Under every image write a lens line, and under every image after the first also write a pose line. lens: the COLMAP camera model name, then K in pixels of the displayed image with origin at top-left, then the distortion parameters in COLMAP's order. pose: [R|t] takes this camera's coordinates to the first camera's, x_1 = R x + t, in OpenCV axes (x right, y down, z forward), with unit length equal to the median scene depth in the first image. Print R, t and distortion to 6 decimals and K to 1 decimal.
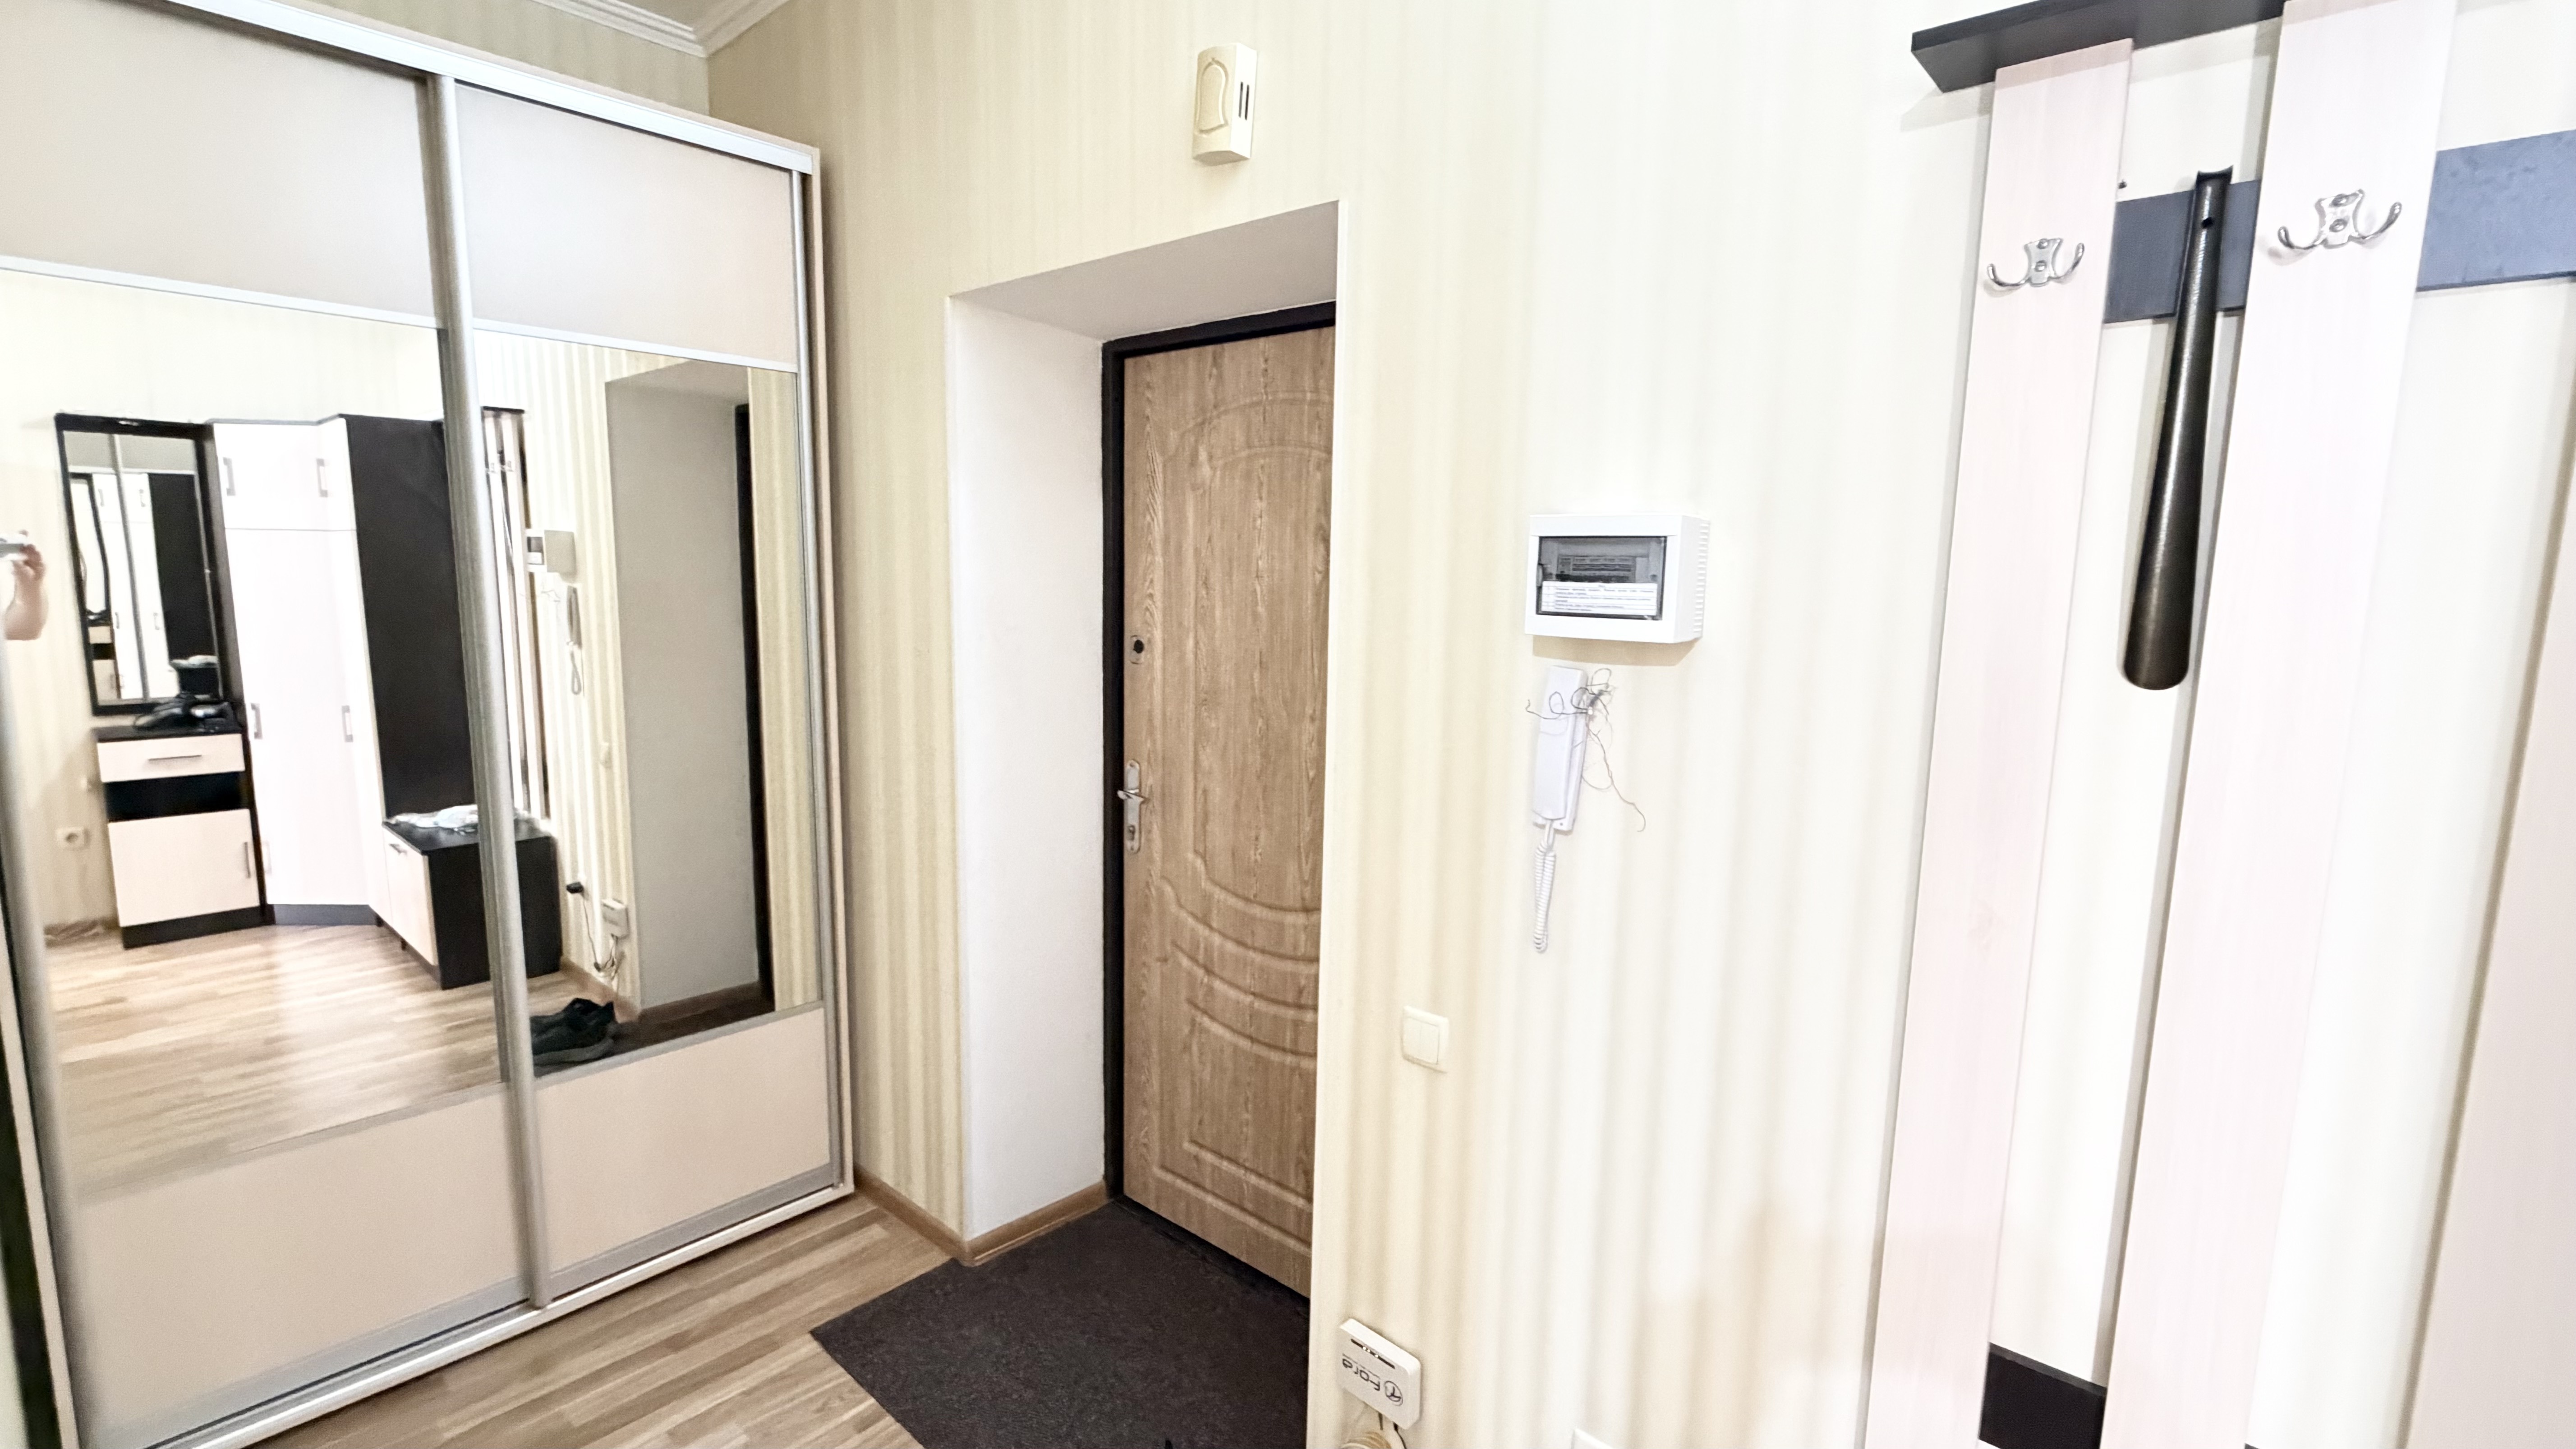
lens RADIAL K [[1150.9, 0, 1286.1], [0, 1150.9, 728.6], [0, 0, 1]] dist [-0.000550, 0.000188]
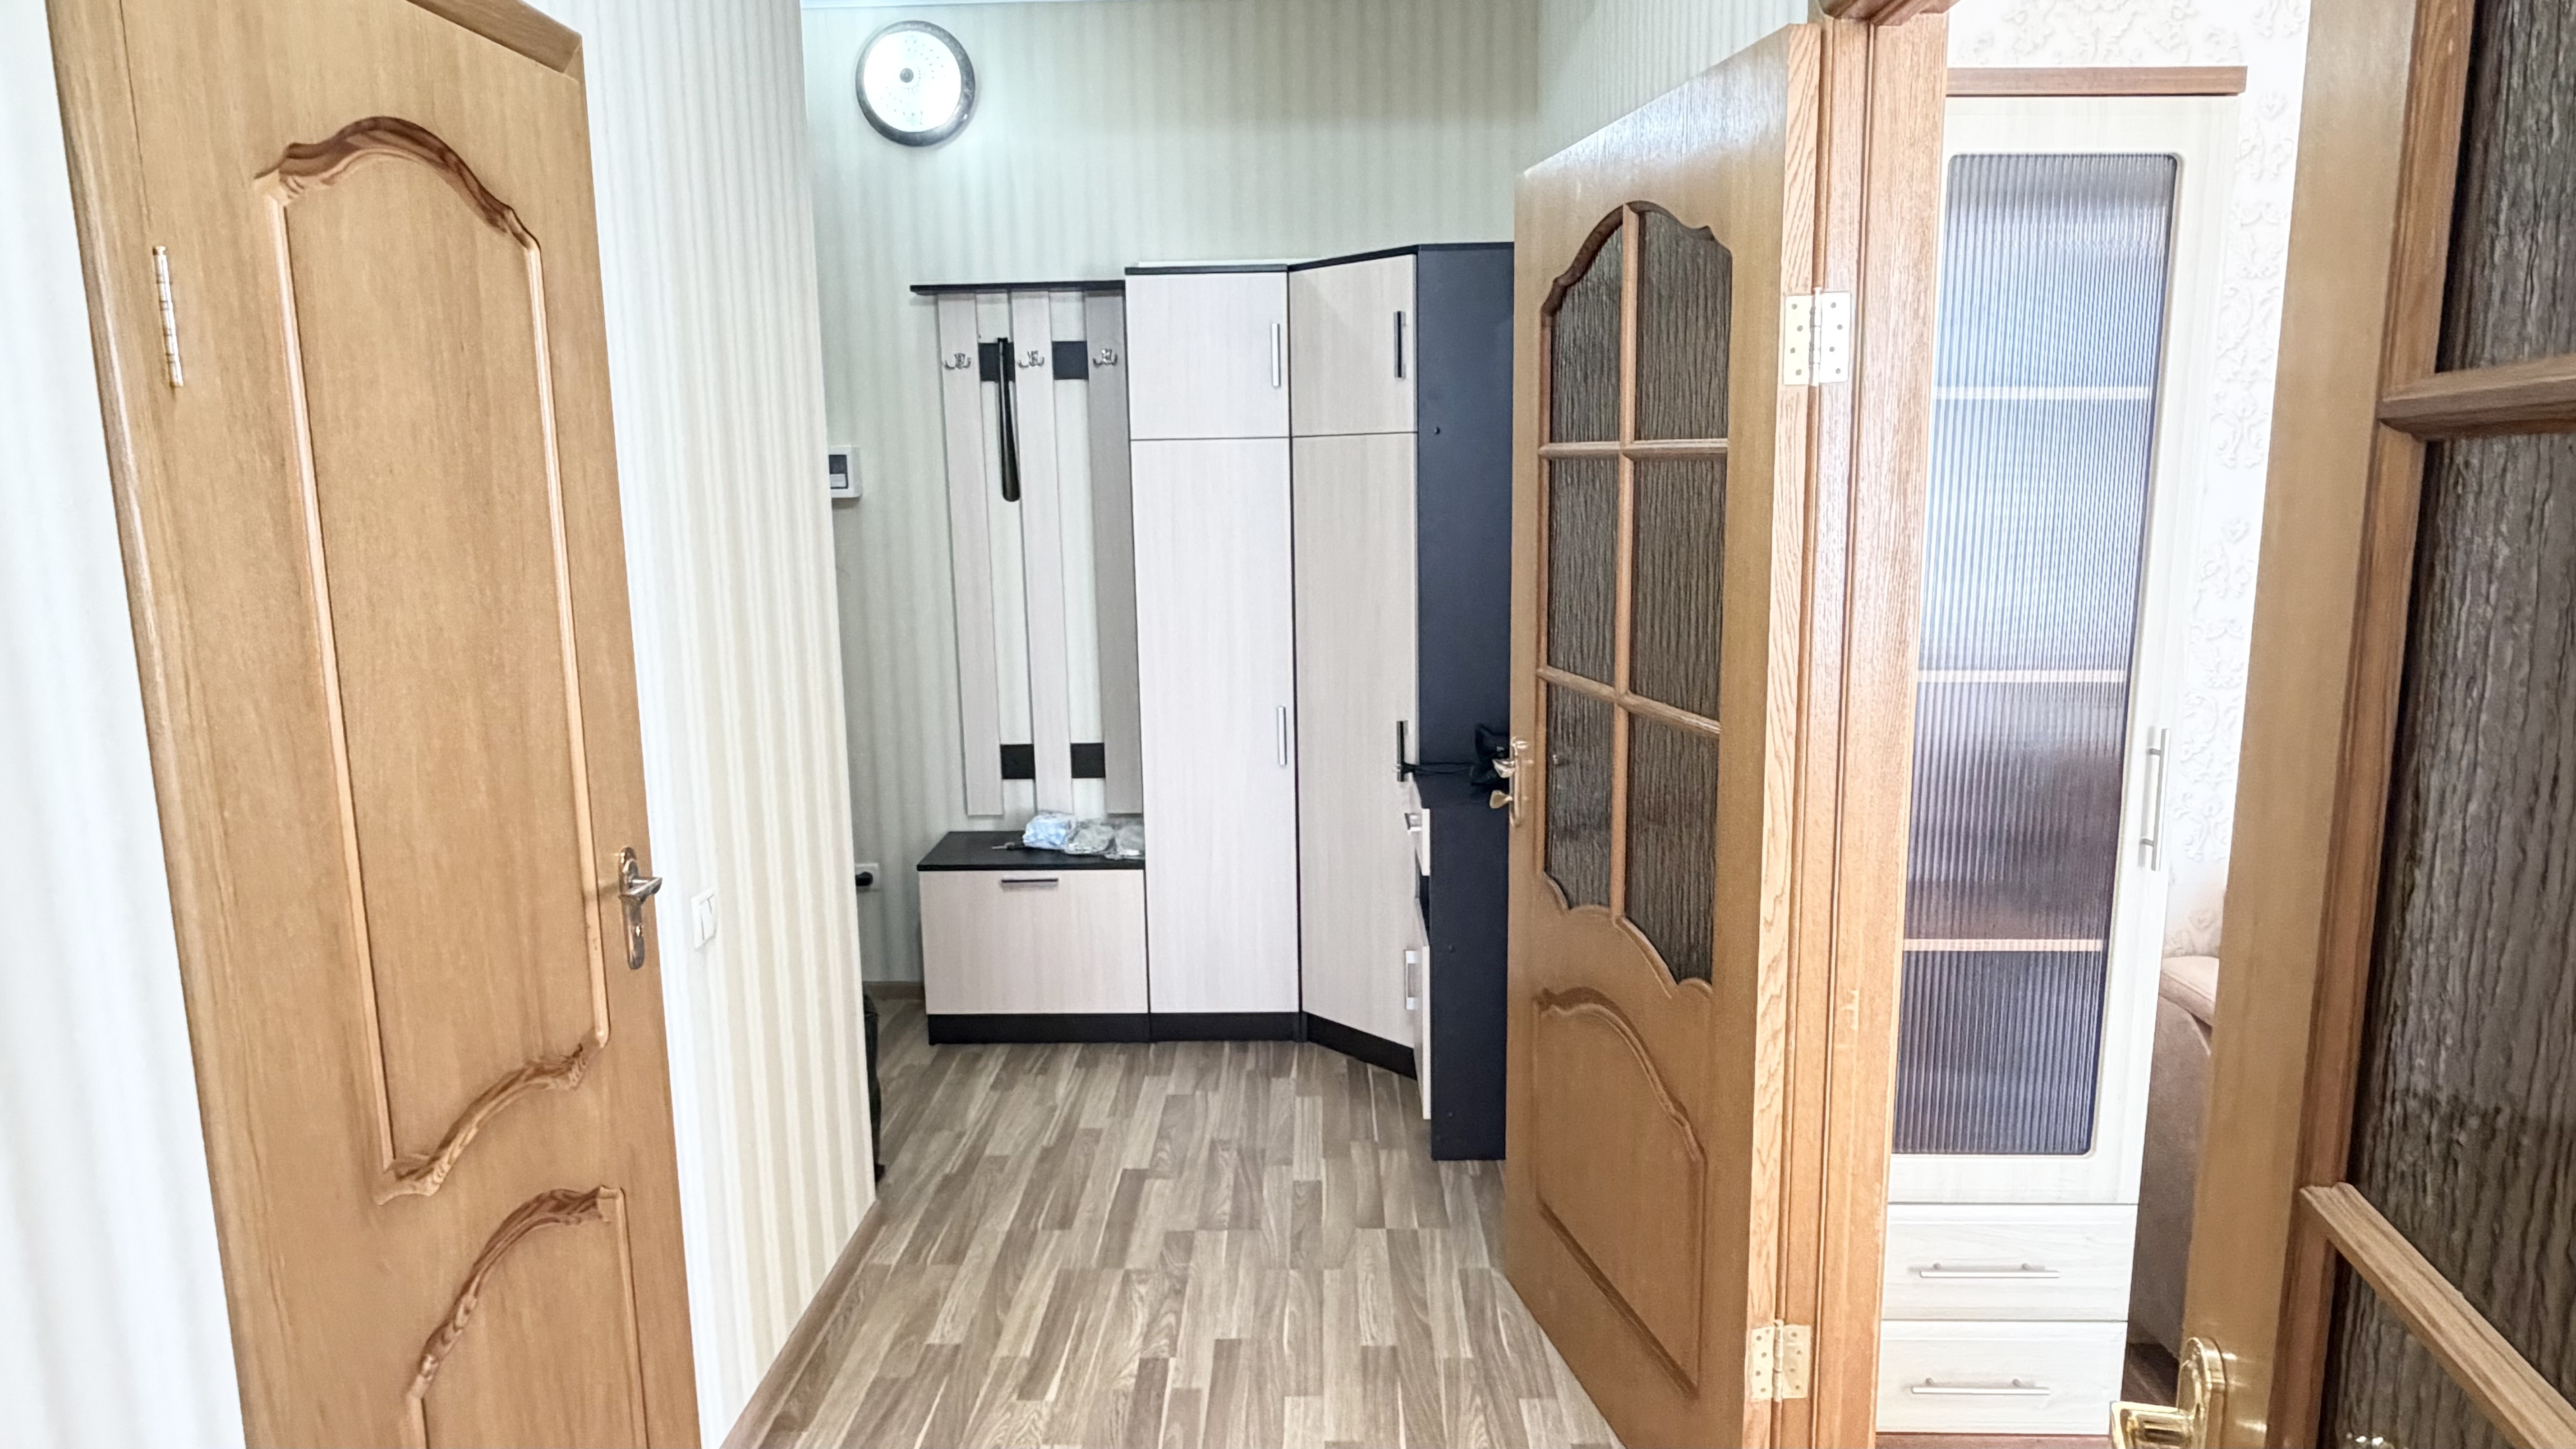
lens RADIAL K [[1543.6, 0, 1281.5], [0, 1543.6, 733.2], [0, 0, 1]] dist [-0.001357, 0.001338]
pose [[0.763546, -0.139688, 0.630464, -0.610615], [0.122492, 0.989928, 0.070985, 0.165338], [-0.634030, 0.023027, 0.772966, -1.160855]]
